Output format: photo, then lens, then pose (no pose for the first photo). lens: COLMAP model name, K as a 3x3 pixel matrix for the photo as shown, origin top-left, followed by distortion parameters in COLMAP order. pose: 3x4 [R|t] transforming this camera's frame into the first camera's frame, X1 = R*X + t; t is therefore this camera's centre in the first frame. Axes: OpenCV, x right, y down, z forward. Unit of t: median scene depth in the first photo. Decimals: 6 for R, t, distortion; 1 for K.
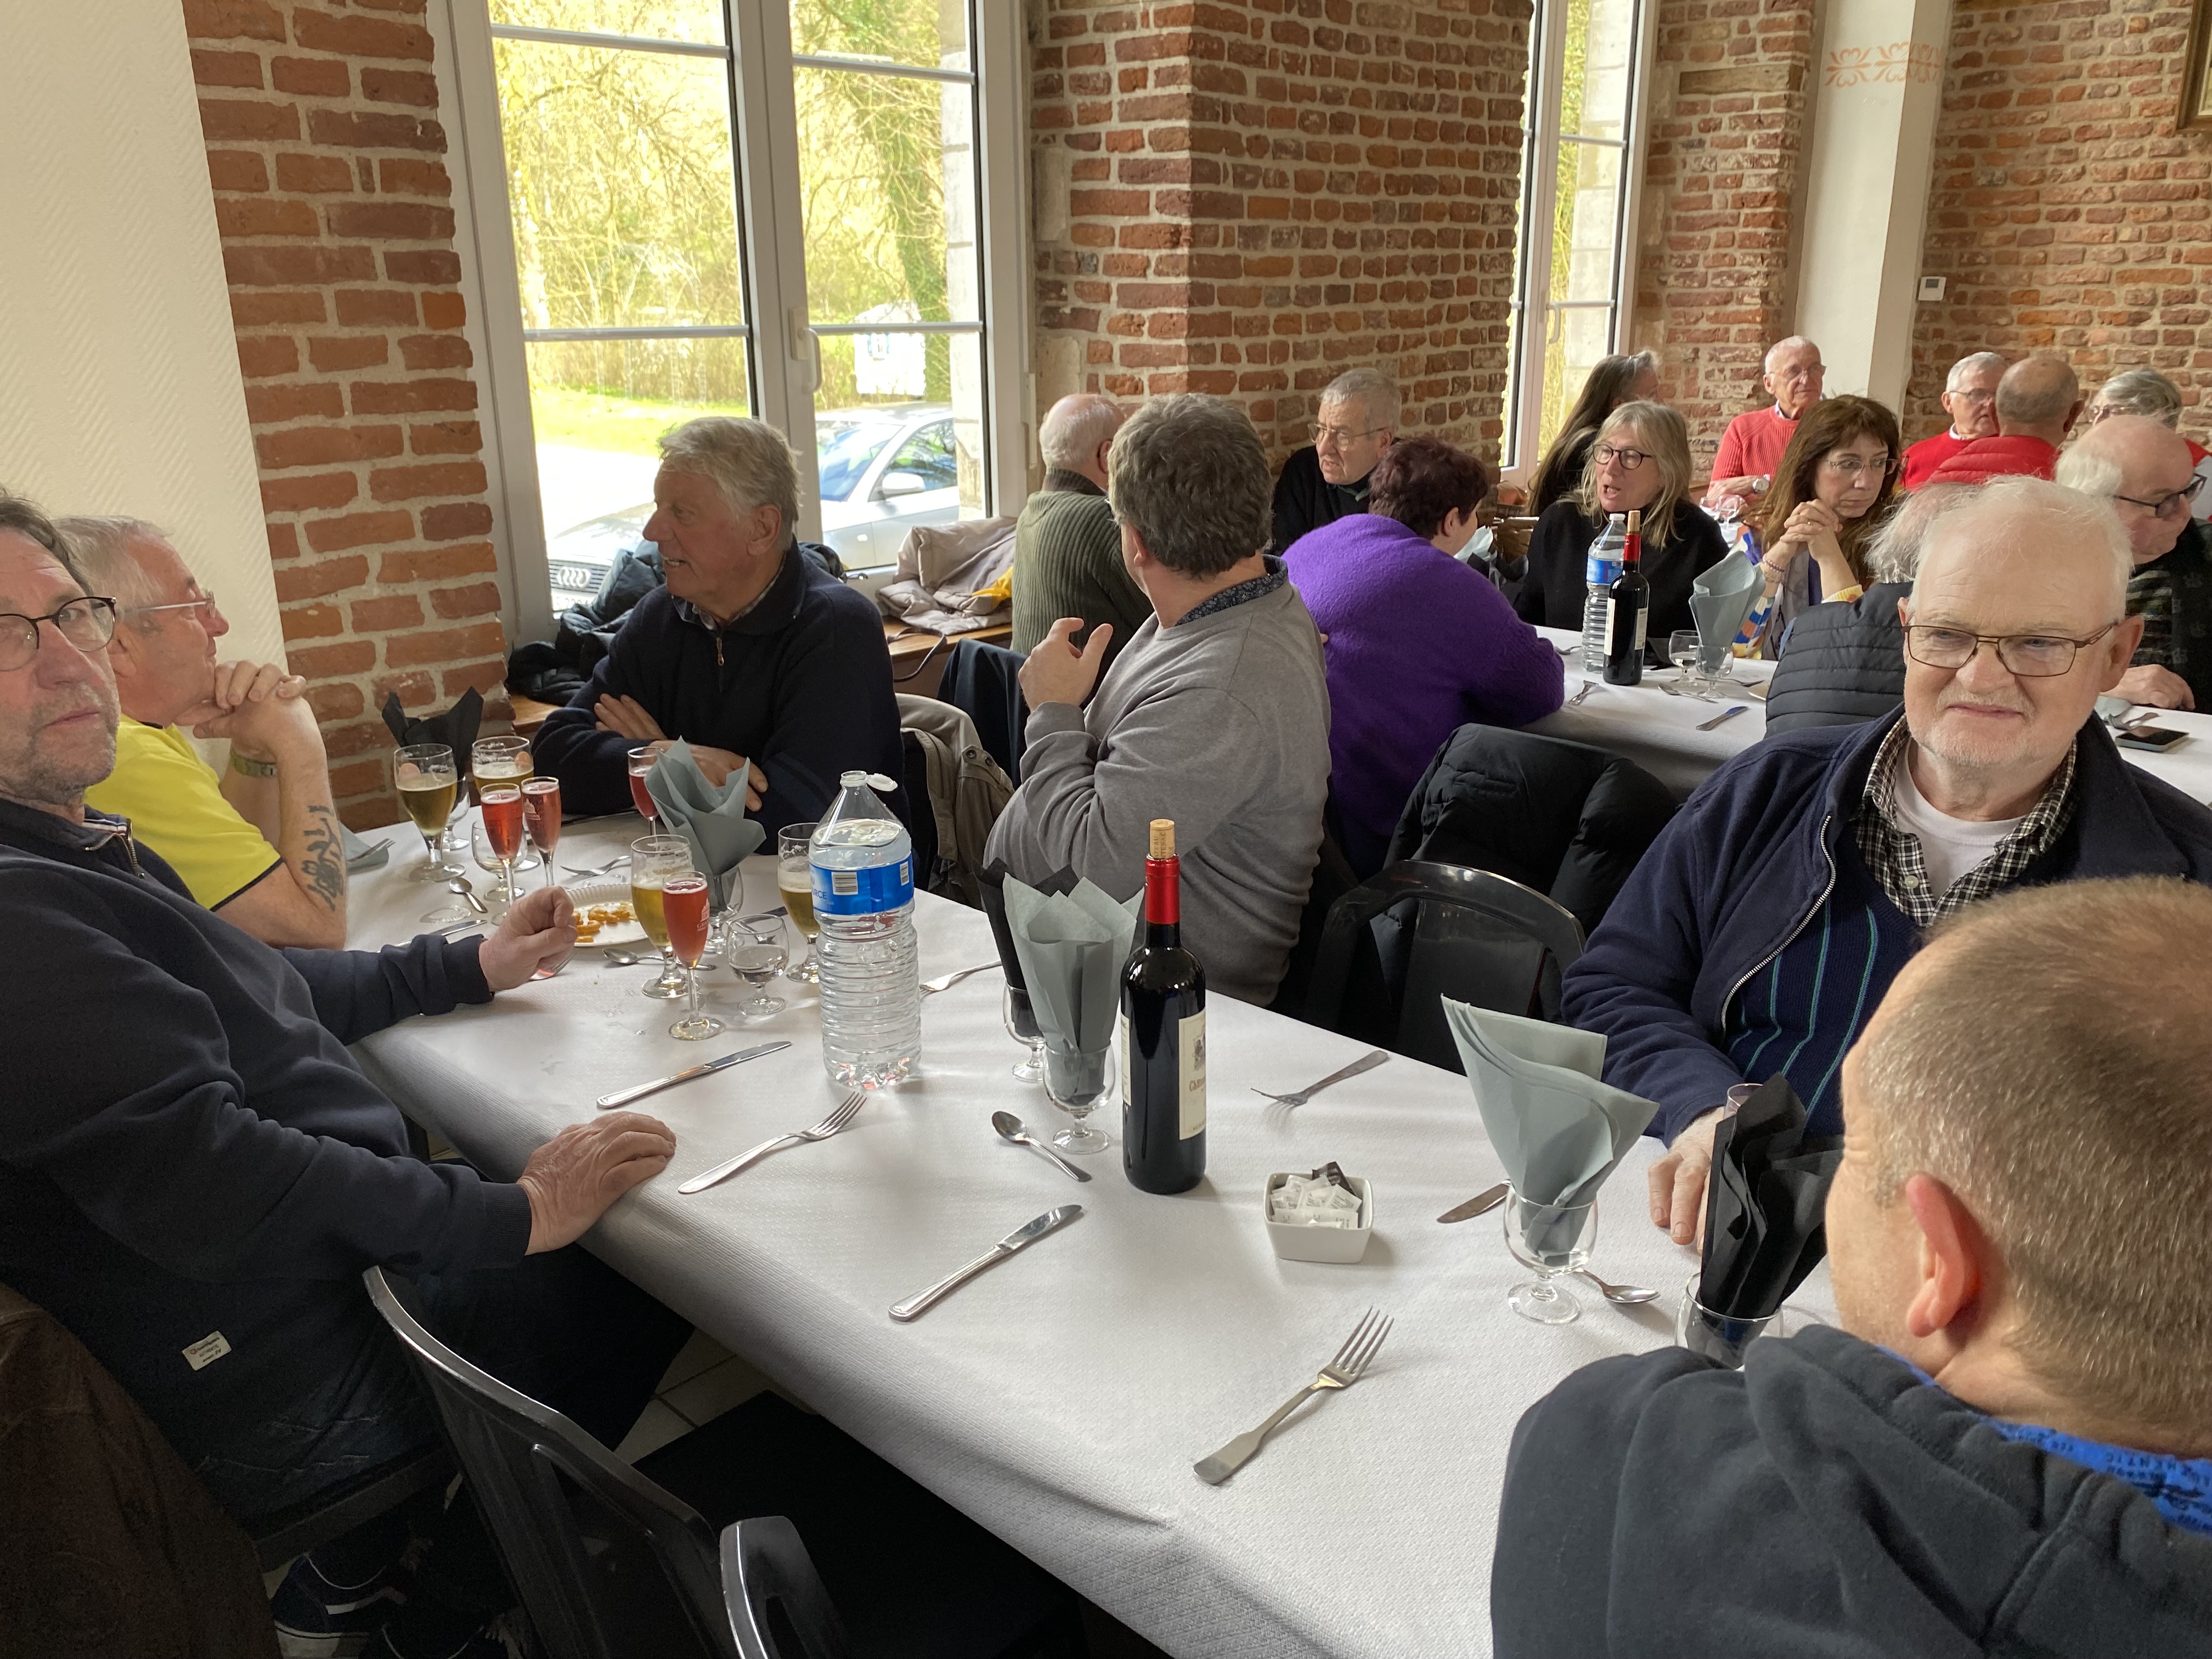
lens RADIAL K [[1703.3, 0, 1105.7], [0, 1703.3, 831.2], [0, 0, 1]] dist [0.007867, -0.007914]
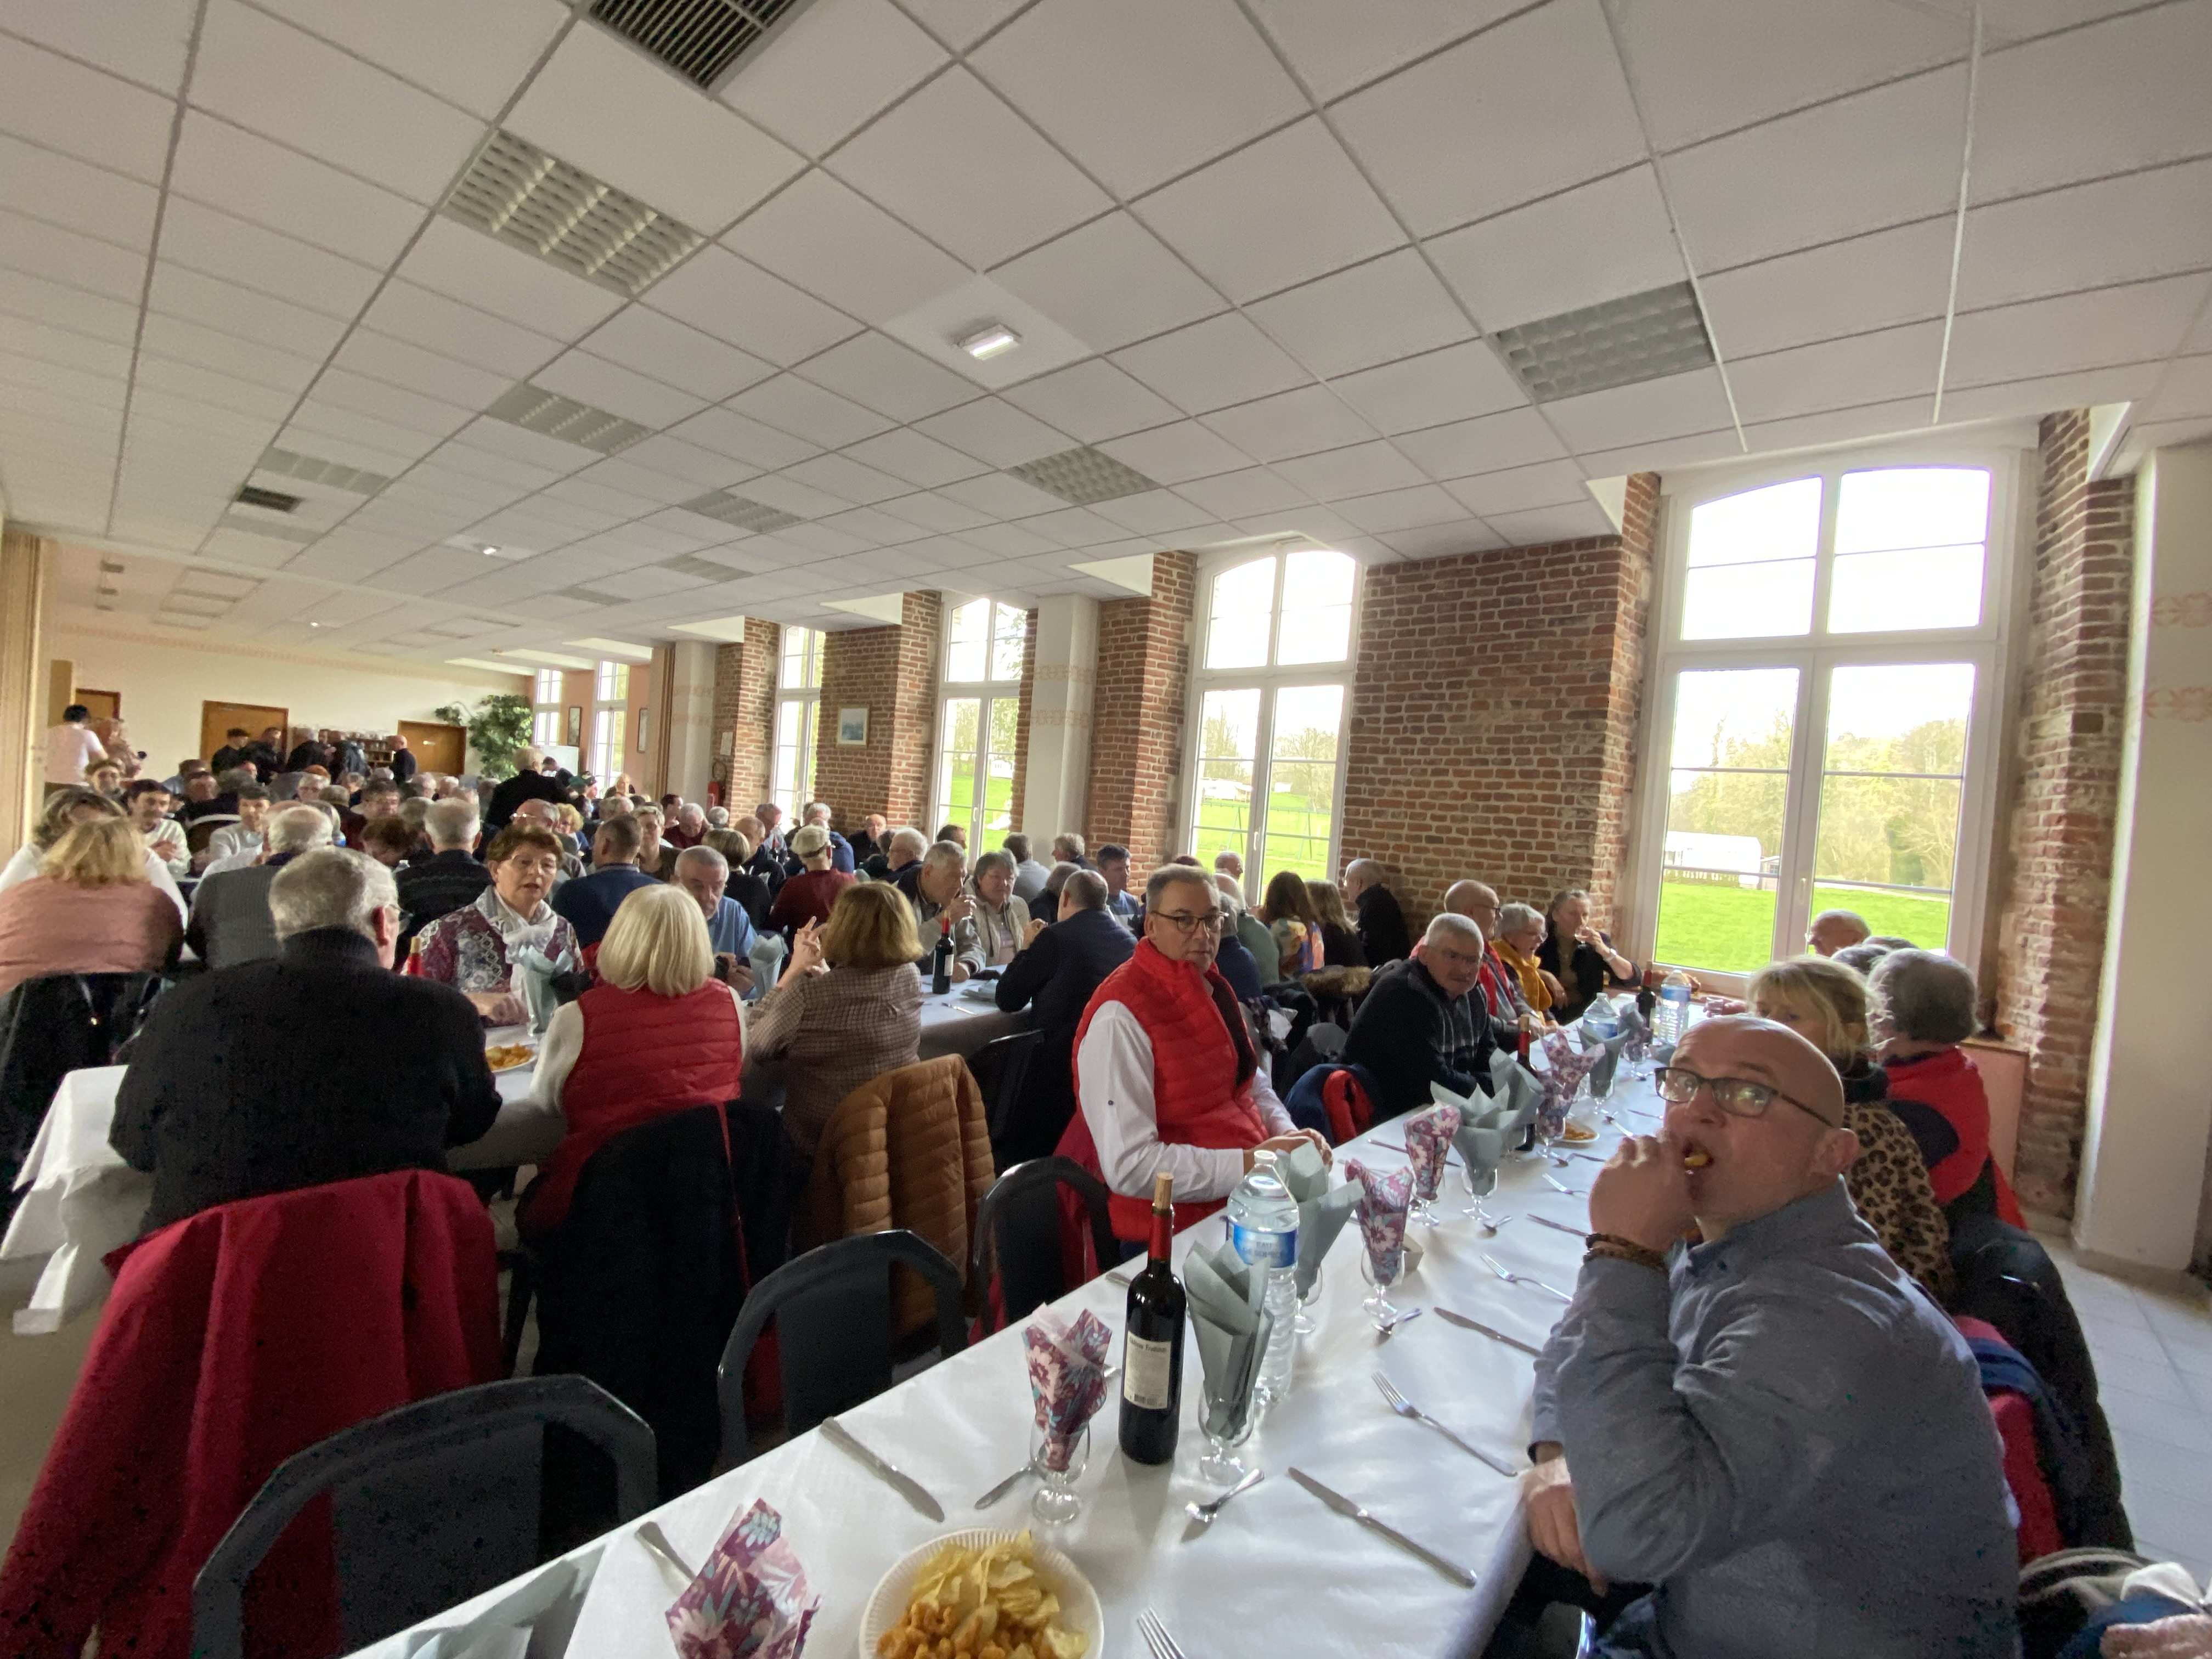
lens RADIAL K [[902.9, 0, 1092.4], [0, 902.9, 836.1], [0, 0, 1]] dist [0.001706, -0.000566]
pose [[0.035220, 0.044543, -0.998386, 1.401125], [-0.376090, 0.926158, 0.028053, -0.184941], [0.925913, 0.374496, 0.049372, 0.522068]]
